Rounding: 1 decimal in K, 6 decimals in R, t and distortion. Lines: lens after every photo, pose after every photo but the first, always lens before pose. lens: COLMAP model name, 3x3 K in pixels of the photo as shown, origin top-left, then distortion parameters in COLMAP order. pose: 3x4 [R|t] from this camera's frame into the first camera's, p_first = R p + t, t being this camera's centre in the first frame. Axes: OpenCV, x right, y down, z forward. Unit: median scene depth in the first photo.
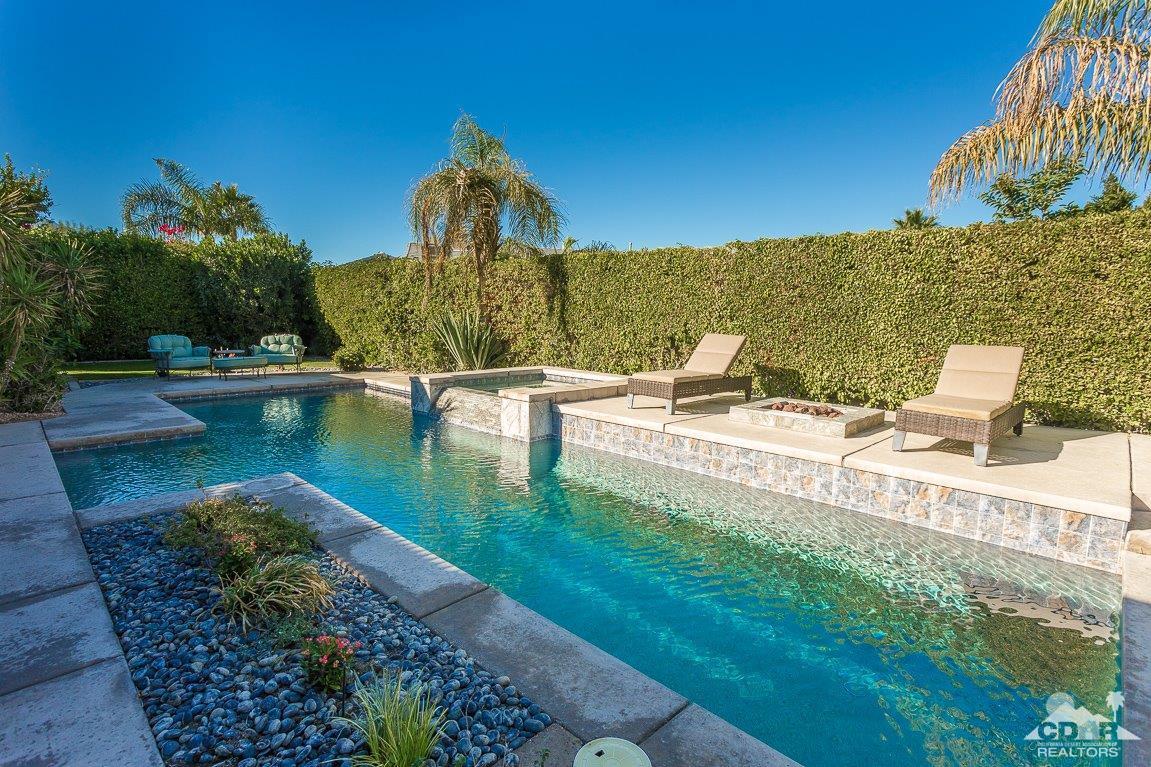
lens RADIAL K [[569.3, 0, 561.0], [0, 569.3, 368.8], [0, 0, 1]] dist [-0.012319, 0.000609]
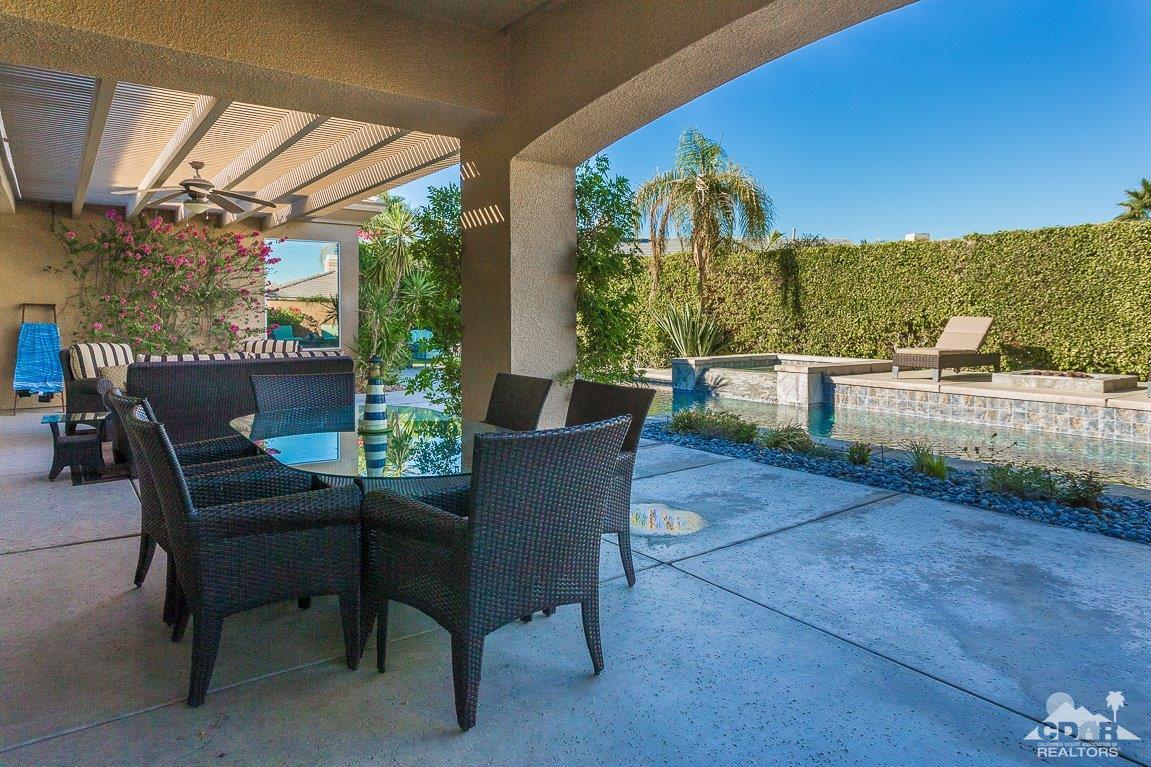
lens RADIAL K [[699.8, 0, 572.9], [0, 699.8, 317.9], [0, 0, 1]] dist [0.005886, -0.000255]
pose [[0.989546, -0.016950, -0.143219, -0.278179], [0.003758, 0.995763, -0.091881, 0.062775], [0.144170, 0.090382, 0.985417, -0.454143]]
